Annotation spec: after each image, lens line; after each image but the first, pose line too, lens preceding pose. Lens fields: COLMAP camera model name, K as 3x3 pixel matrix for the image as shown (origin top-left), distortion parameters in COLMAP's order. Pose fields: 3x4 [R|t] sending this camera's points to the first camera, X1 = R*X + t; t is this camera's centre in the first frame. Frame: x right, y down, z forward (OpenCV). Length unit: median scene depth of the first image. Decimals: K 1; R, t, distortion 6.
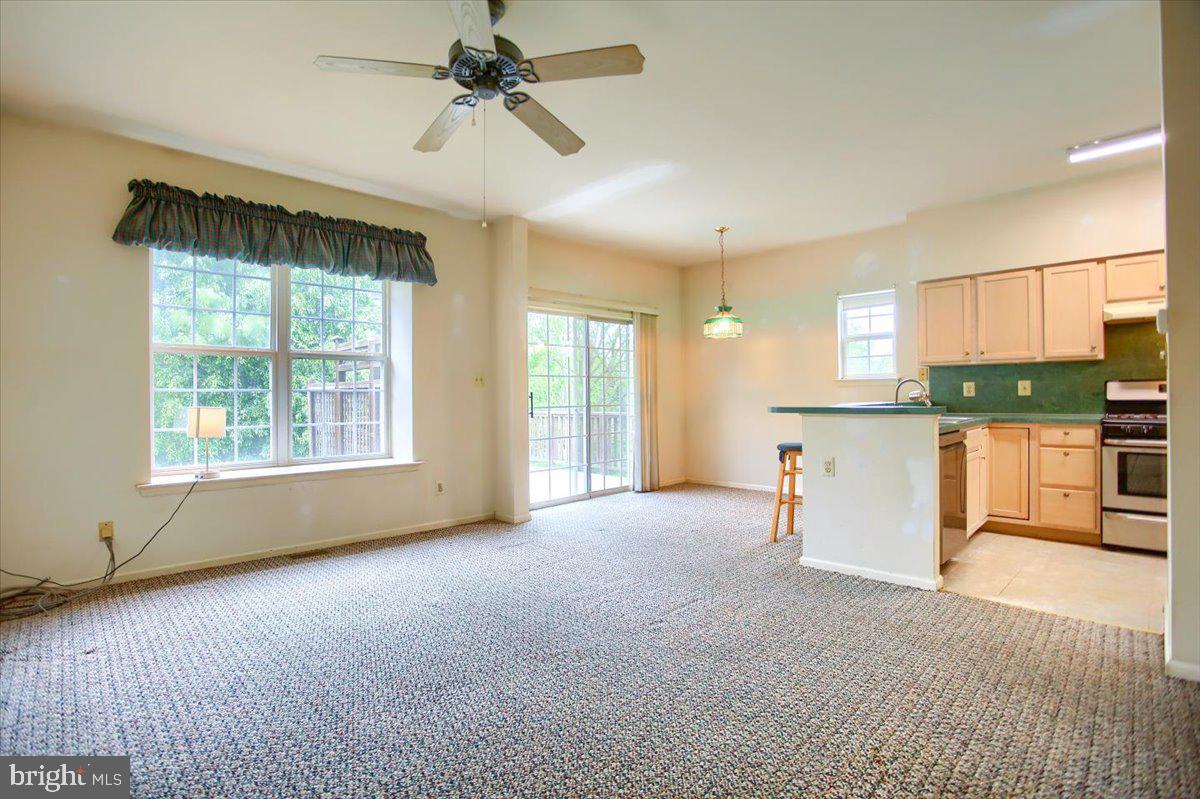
lens RADIAL K [[580.7, 0, 585.2], [0, 580.7, 397.2], [0, 0, 1]] dist [-0.087514, 0.035783]
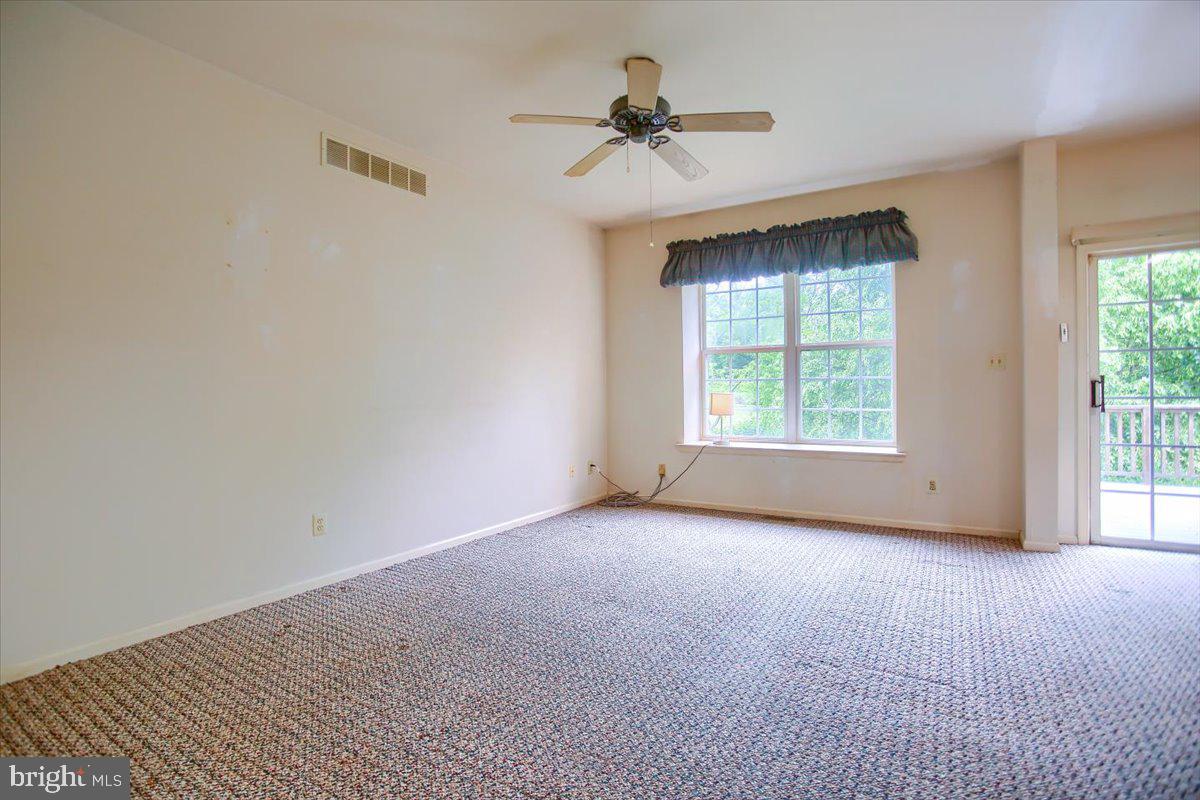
lens RADIAL K [[565.9, 0, 597.4], [0, 565.9, 392.5], [0, 0, 1]] dist [-0.040316, -0.000028]
pose [[0.243993, 0.002381, -0.969774, 0.406388], [0.000819, 0.999996, 0.002661, 0.010227], [0.969777, -0.001444, 0.243990, 0.262487]]
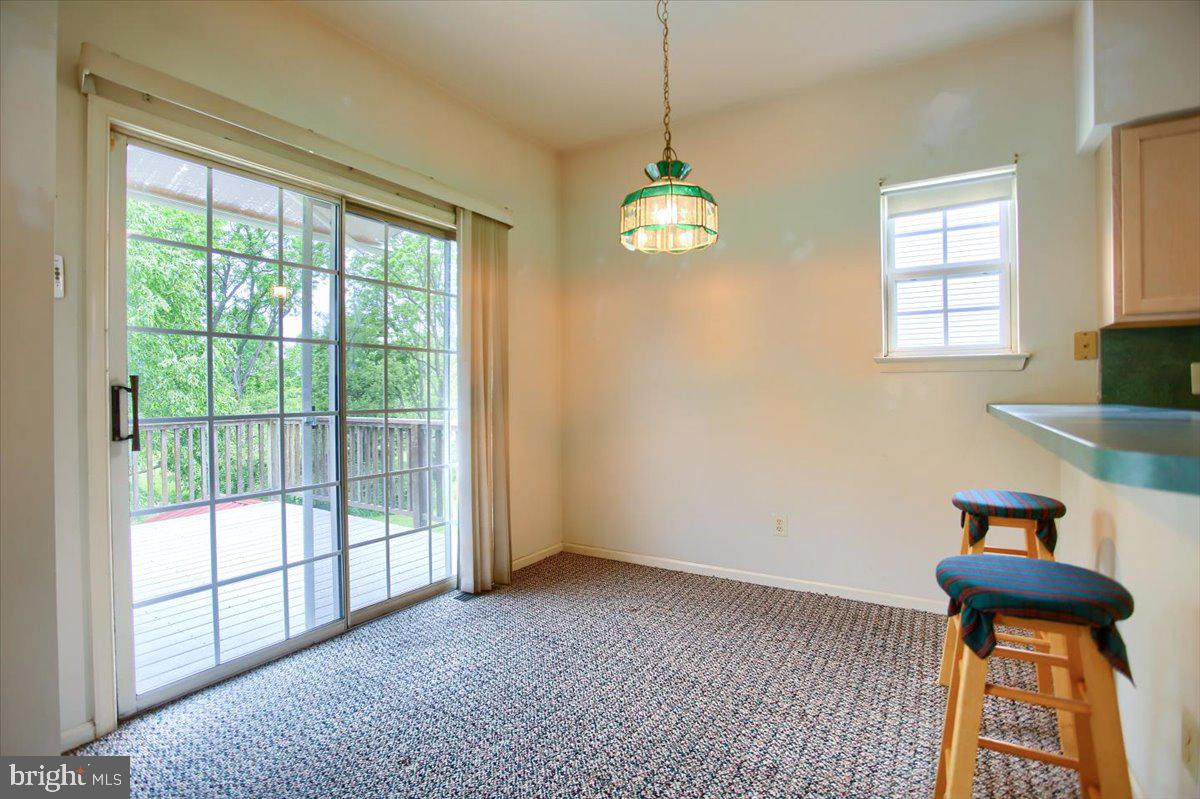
lens RADIAL K [[580.7, 0, 585.2], [0, 580.7, 397.2], [0, 0, 1]] dist [-0.087514, 0.035783]
pose [[0.973229, 0.004128, 0.229799, 0.094466], [-0.004879, 0.999984, 0.002701, 0.001981], [-0.229784, -0.003750, 0.973234, 0.637133]]
